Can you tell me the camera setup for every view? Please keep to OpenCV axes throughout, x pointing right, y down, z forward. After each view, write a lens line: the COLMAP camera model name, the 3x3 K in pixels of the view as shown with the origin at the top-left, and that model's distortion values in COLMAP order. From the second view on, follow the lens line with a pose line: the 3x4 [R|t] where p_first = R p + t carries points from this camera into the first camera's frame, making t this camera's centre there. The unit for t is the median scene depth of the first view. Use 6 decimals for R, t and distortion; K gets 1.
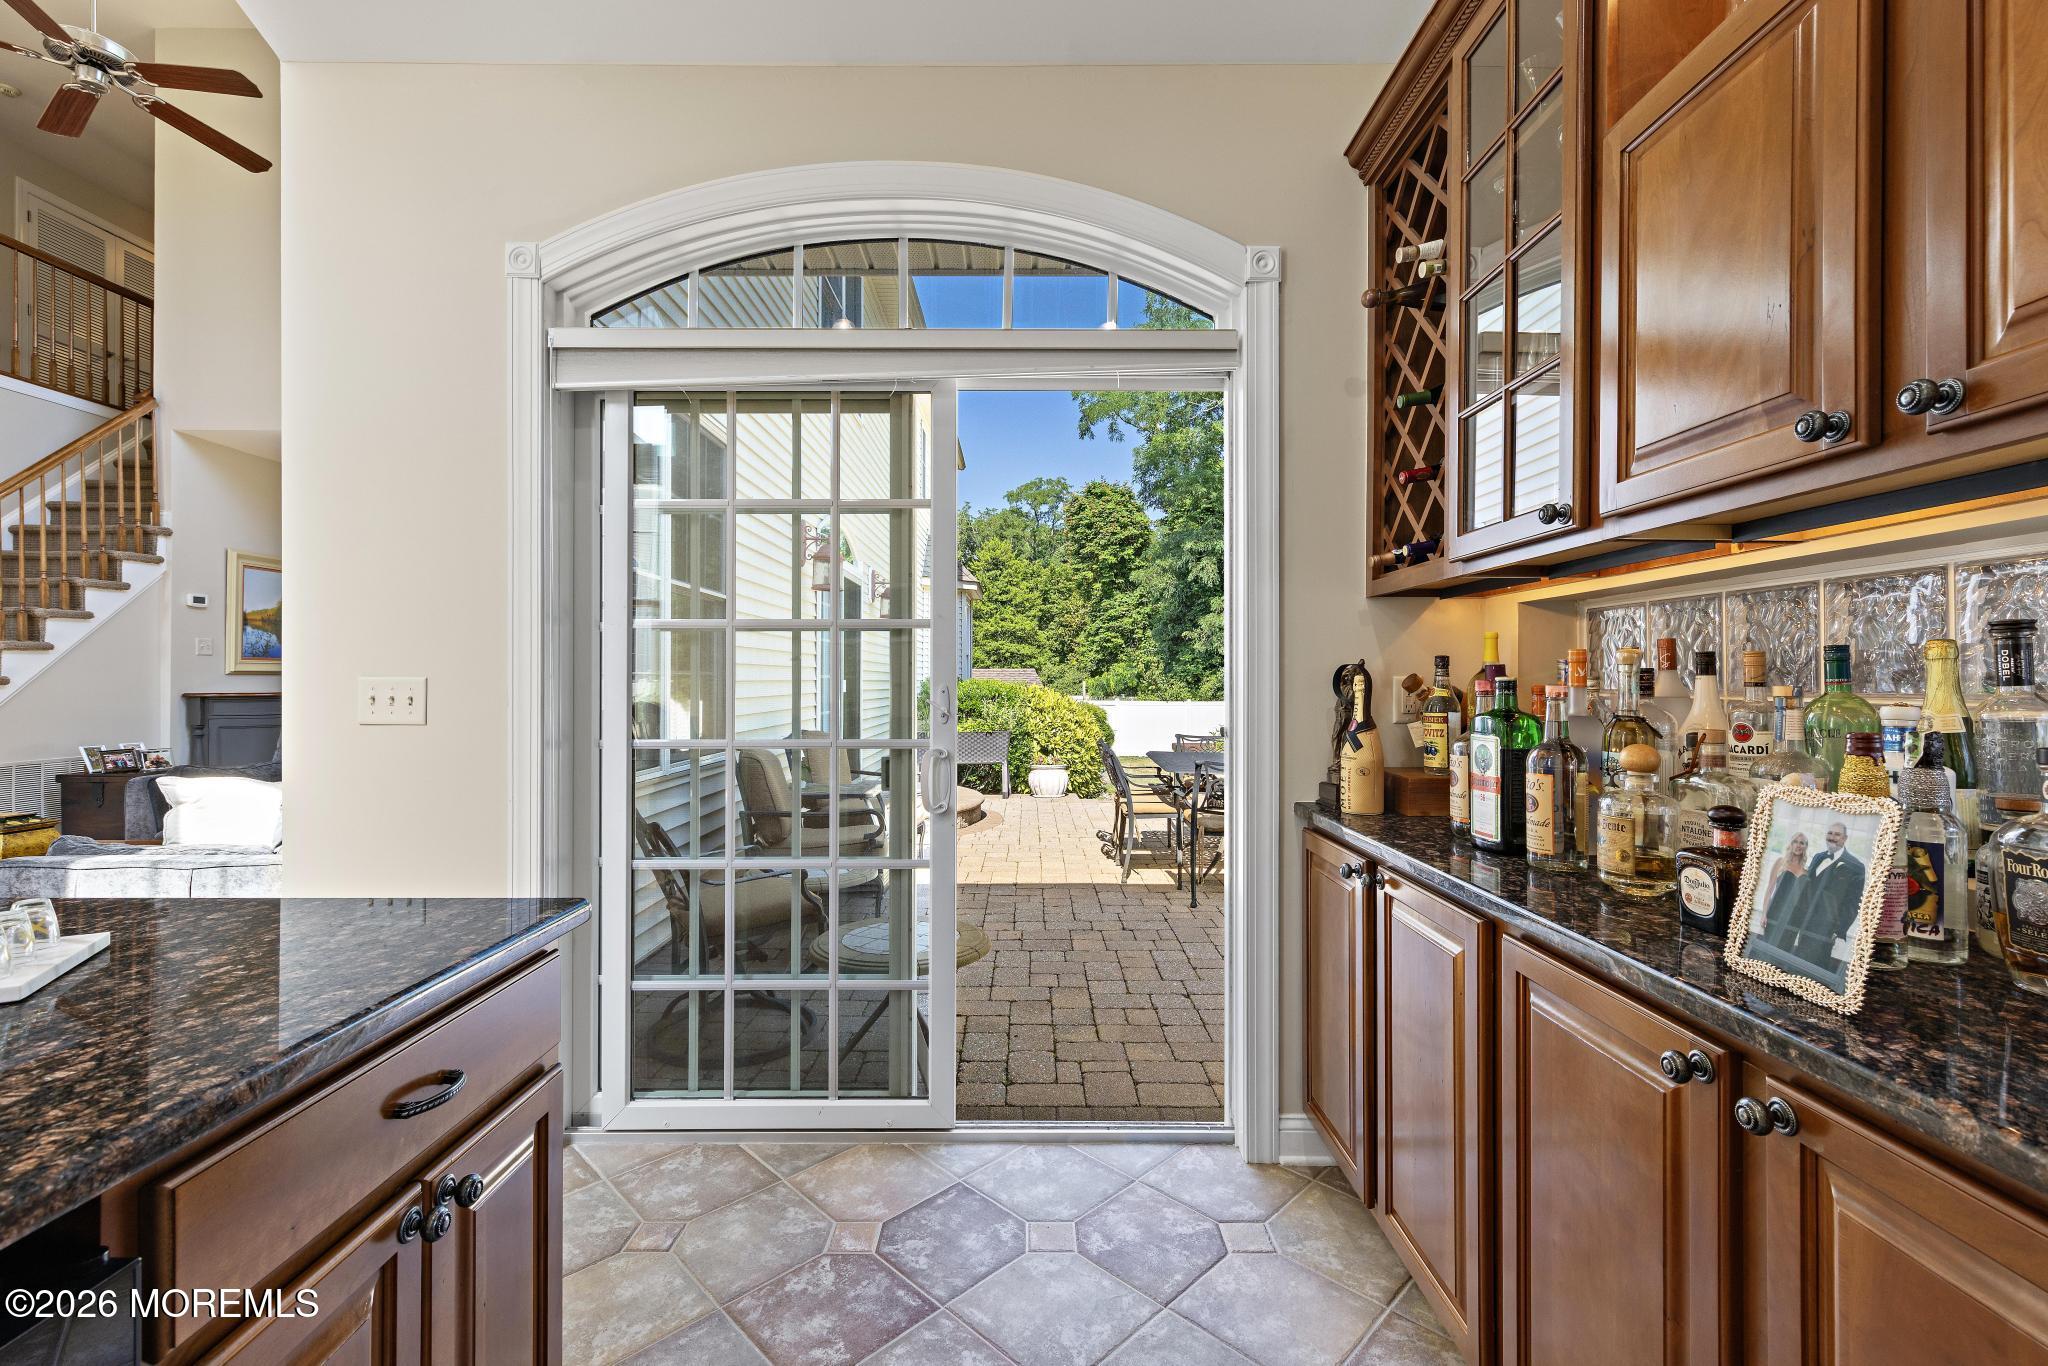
lens RADIAL K [[852.6, 0, 1025.7], [0, 852.6, 689.3], [0, 0, 1]] dist [0.001454, -0.000820]
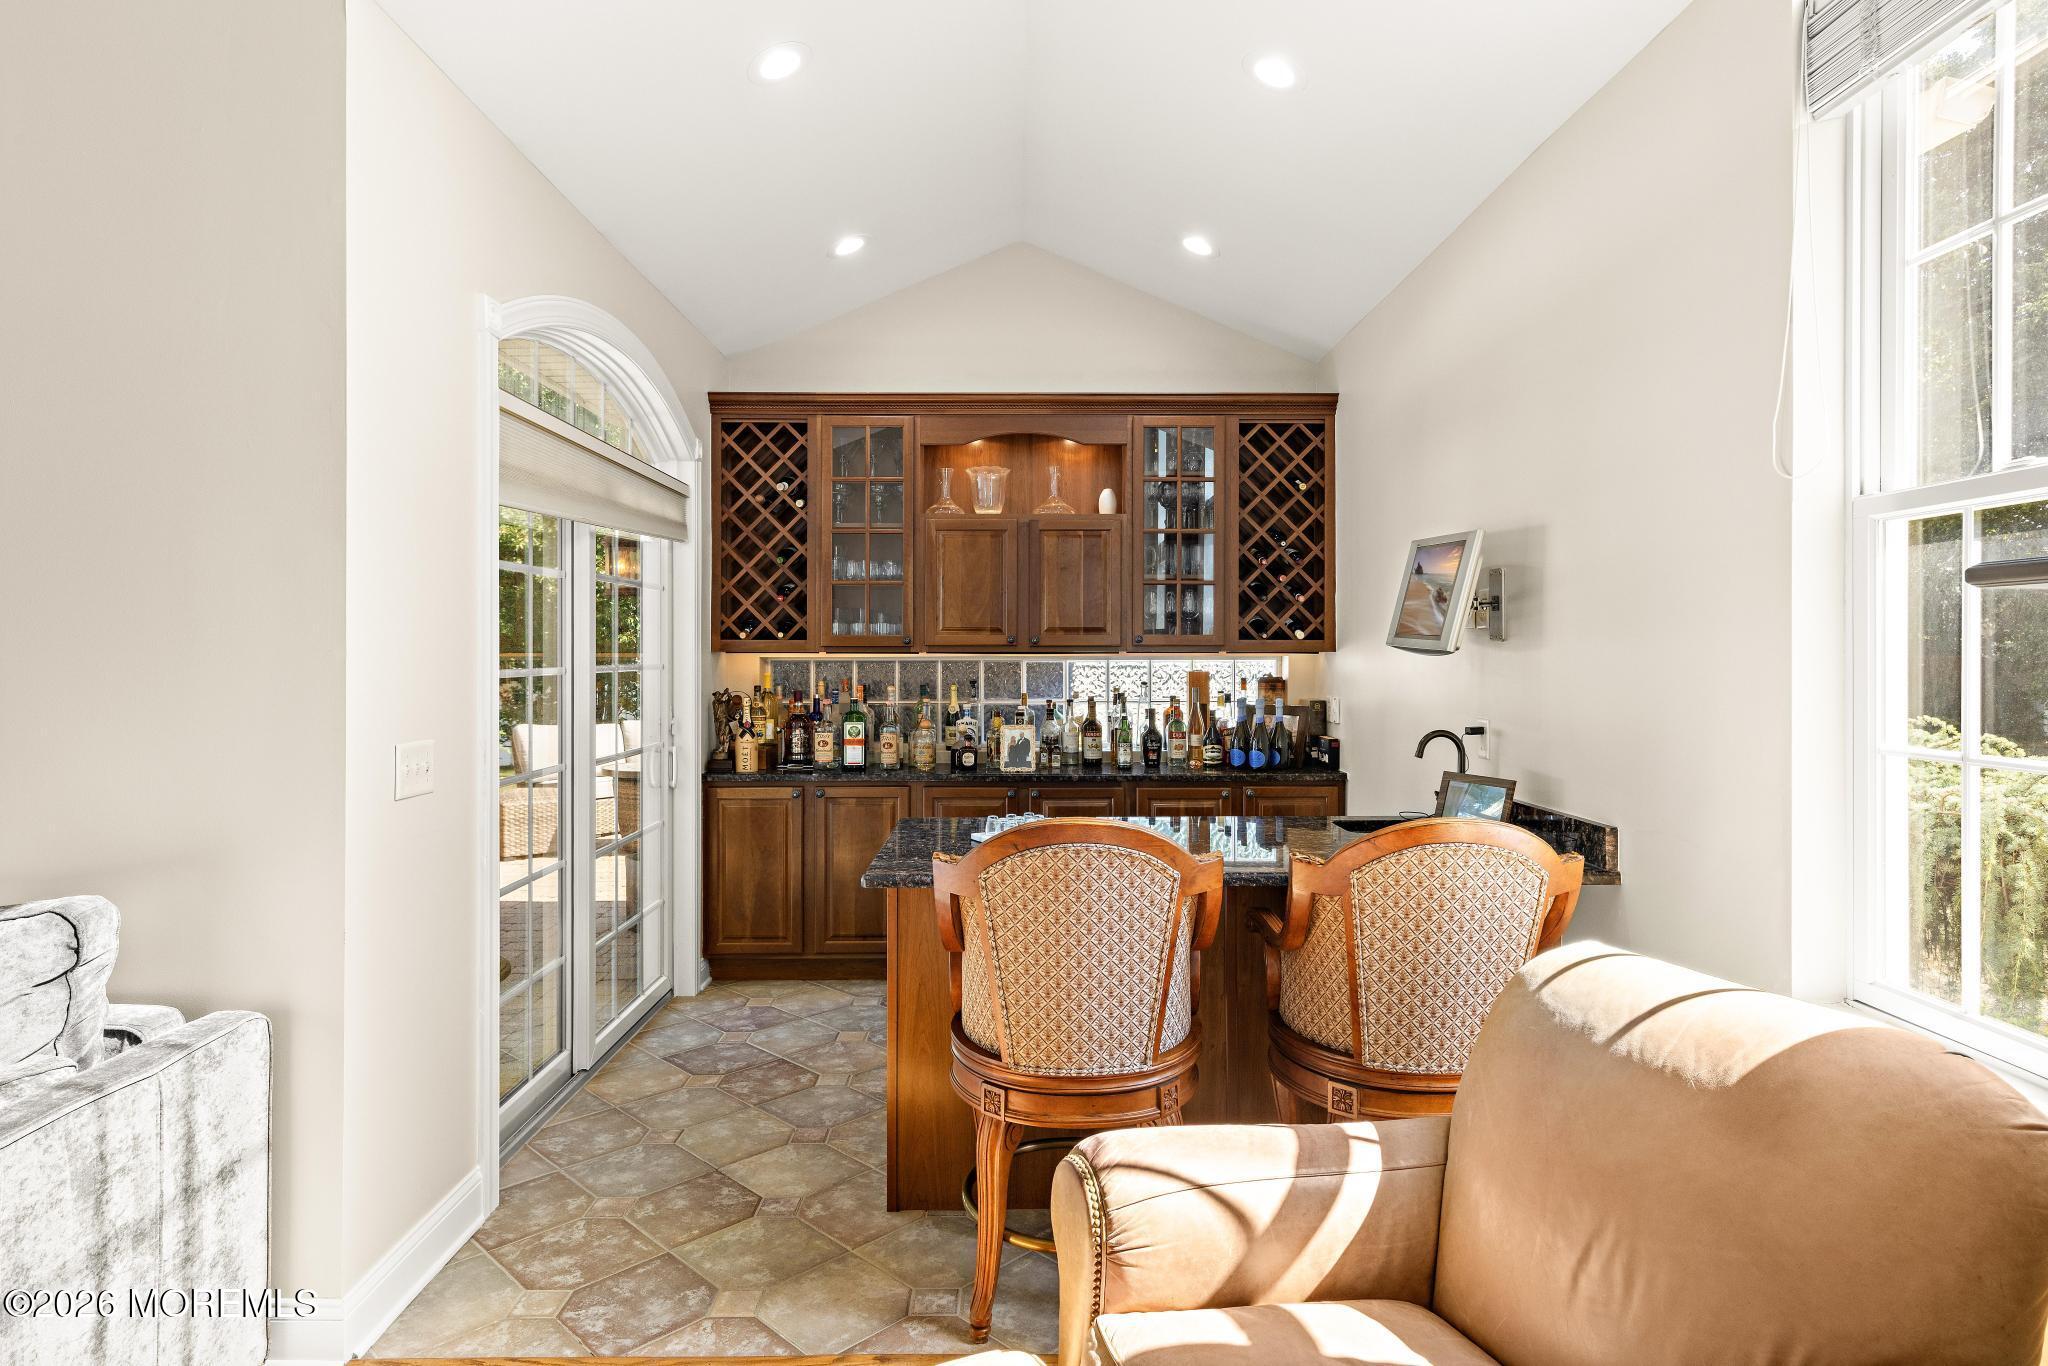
lens RADIAL K [[1143.4, 0, 1022.7], [0, 1143.4, 650.4], [0, 0, 1]] dist [0.006065, 0.000773]
pose [[-0.006943, 0.002032, 0.999974, -2.348400], [-0.002884, 0.999994, -0.002052, -0.125544], [-0.999972, -0.002898, -0.006937, 0.471958]]
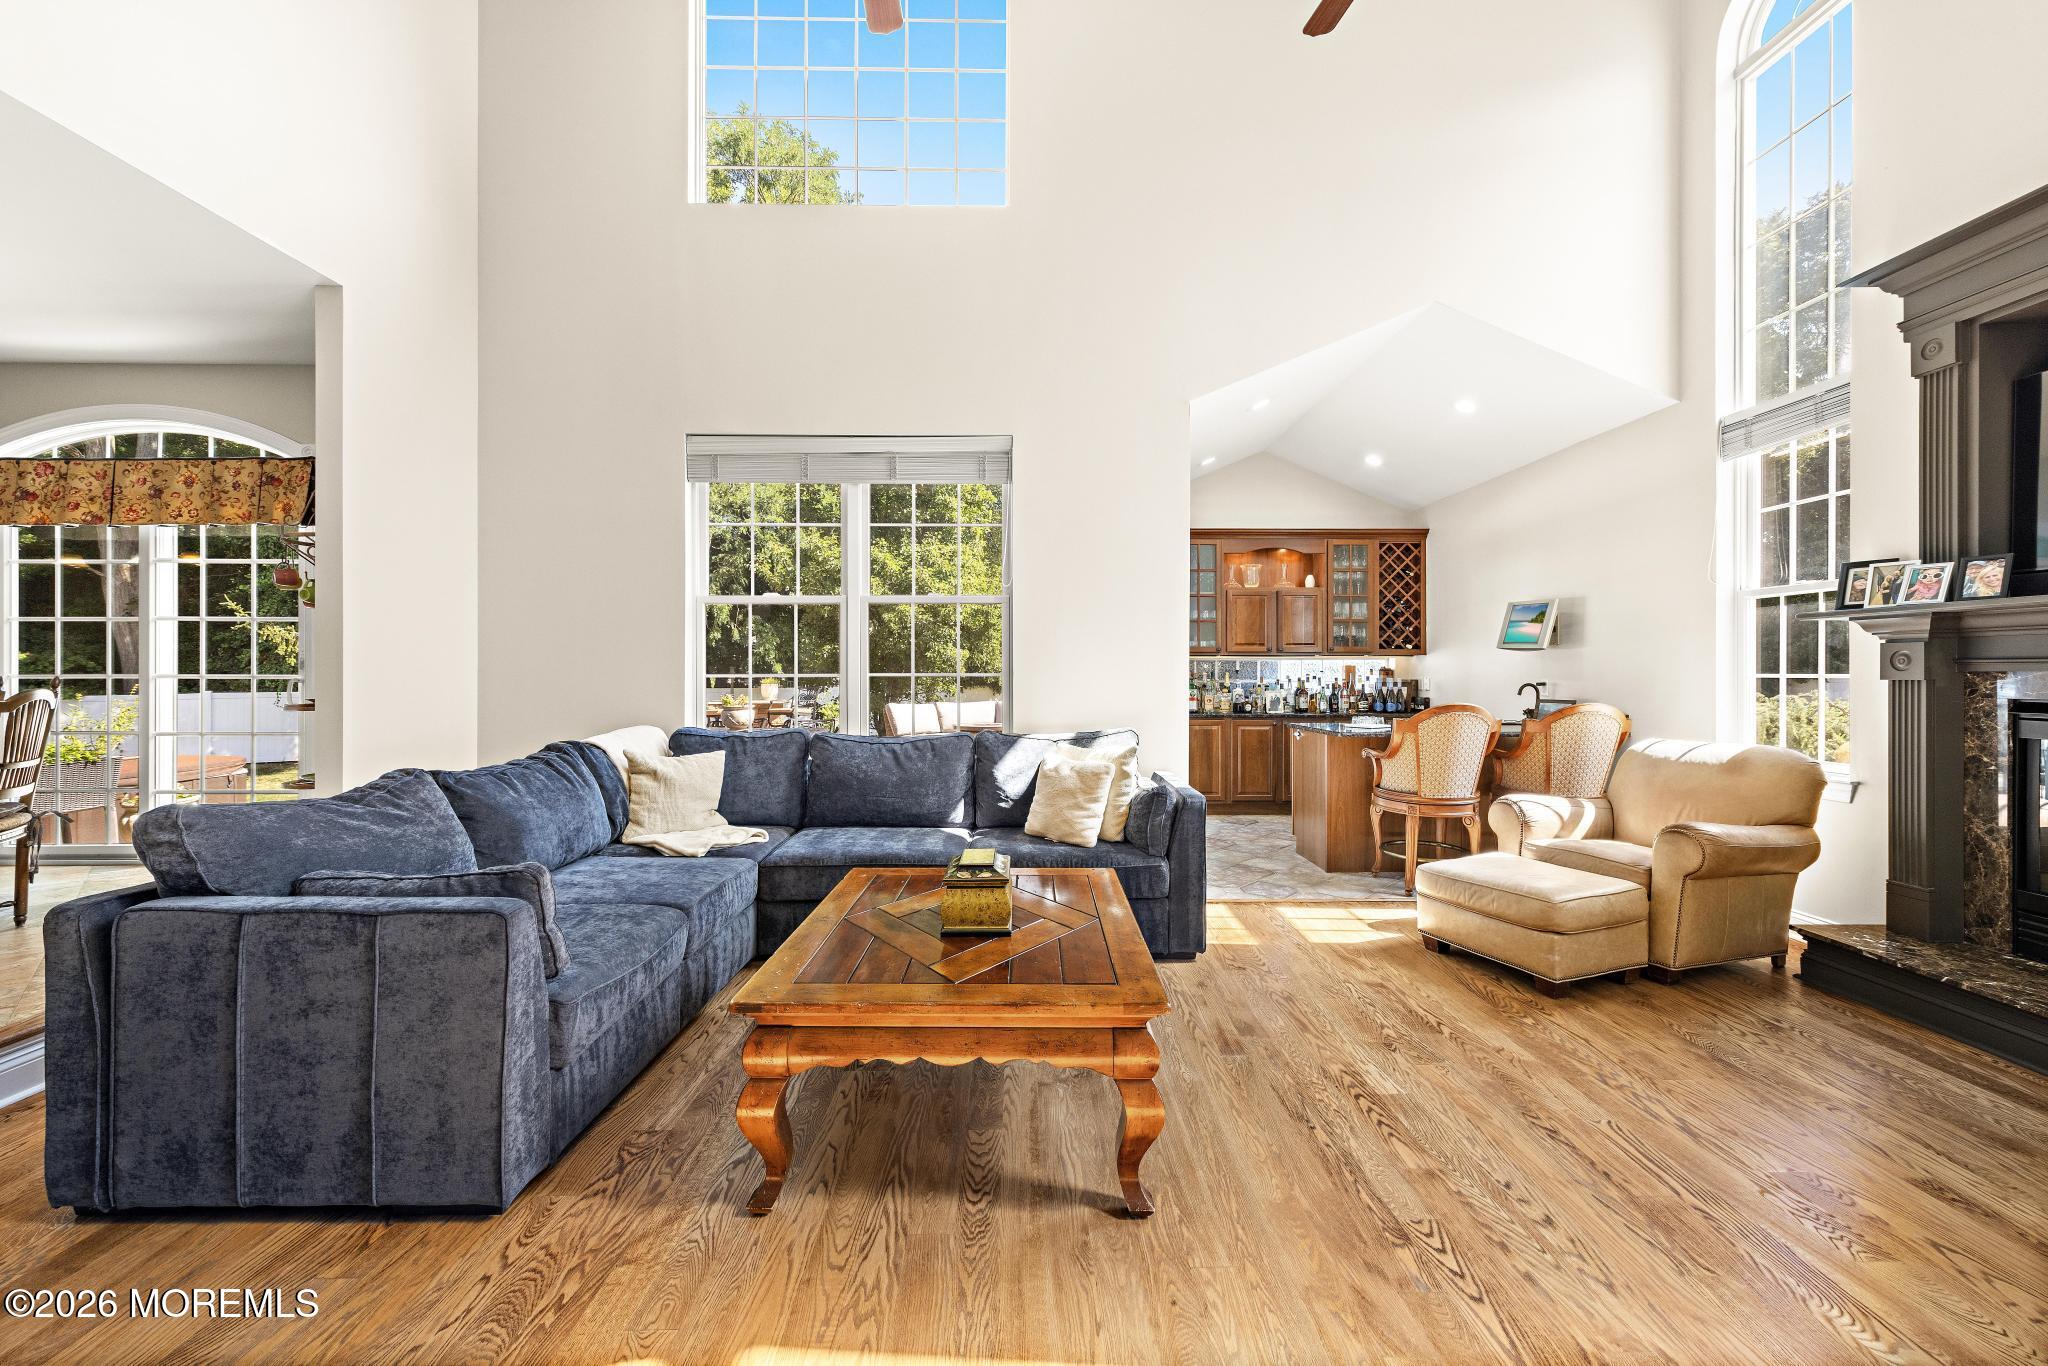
lens RADIAL K [[798.6, 0, 1027.0], [0, 798.6, 672.9], [0, 0, 1]] dist [0.008885, -0.001435]
pose [[-0.014704, -0.001669, 0.999890, -3.542861], [-0.002577, 0.999995, 0.001631, -0.040722], [-0.999889, -0.002553, -0.014708, 1.761107]]
